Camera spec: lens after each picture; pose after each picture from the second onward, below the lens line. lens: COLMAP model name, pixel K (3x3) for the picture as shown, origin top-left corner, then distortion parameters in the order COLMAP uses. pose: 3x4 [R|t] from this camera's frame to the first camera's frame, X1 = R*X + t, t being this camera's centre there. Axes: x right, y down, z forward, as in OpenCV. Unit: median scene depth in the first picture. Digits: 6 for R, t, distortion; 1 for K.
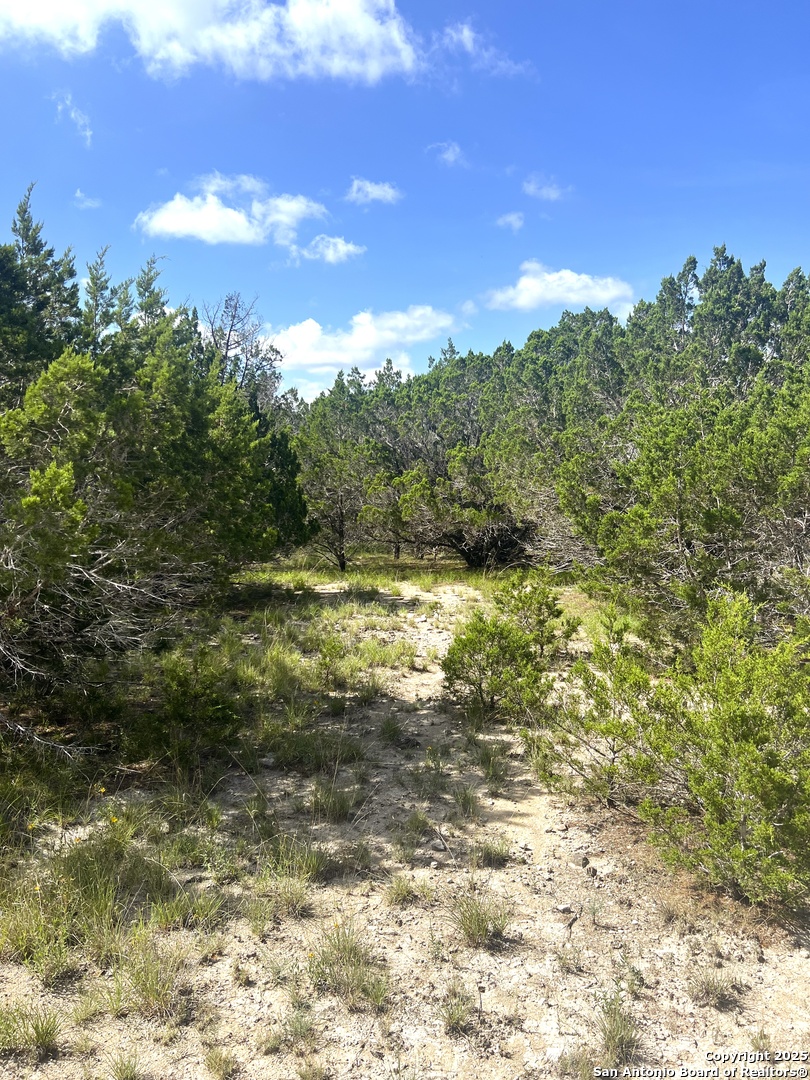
lens RADIAL K [[800.6, 0, 404.1], [0, 800.6, 545.2], [0, 0, 1]] dist [0.002914, -0.015787]
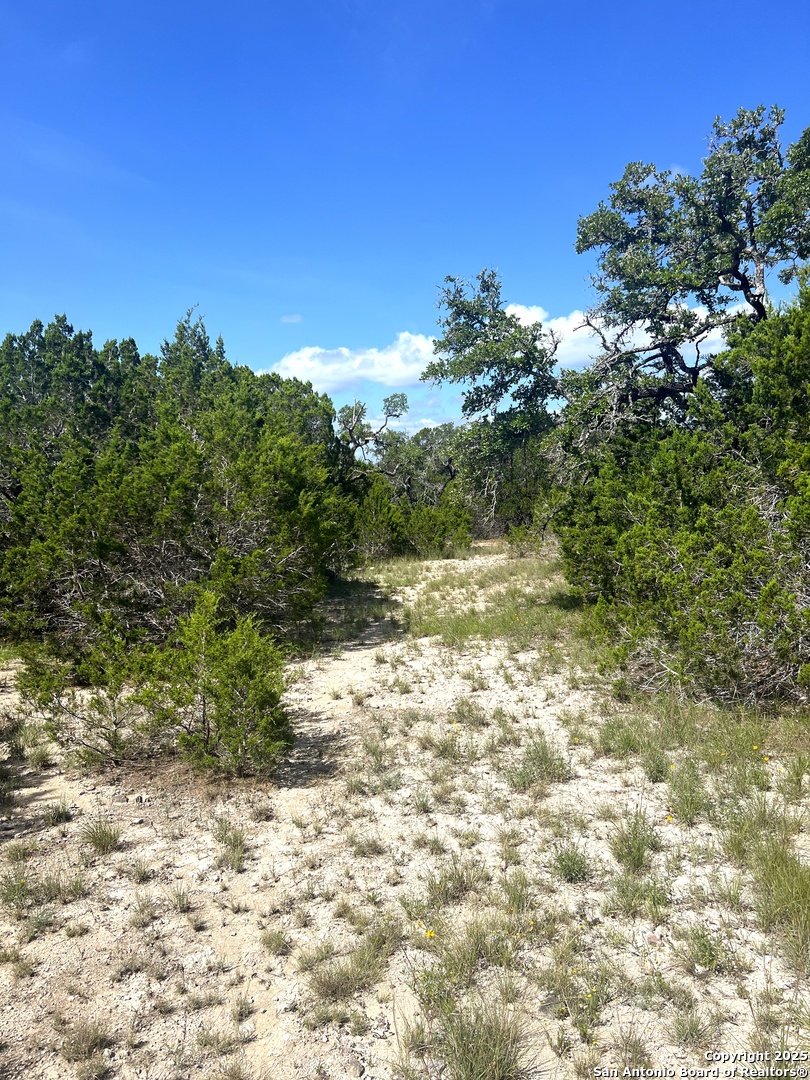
lens RADIAL K [[800.6, 0, 404.3], [0, 800.6, 536.3], [0, 0, 1]] dist [0.002914, -0.015787]
pose [[0.639118, -0.038353, 0.768152, -0.436080], [0.075278, 0.997080, -0.012849, -0.000679], [-0.765416, 0.066037, 0.640139, -0.237987]]
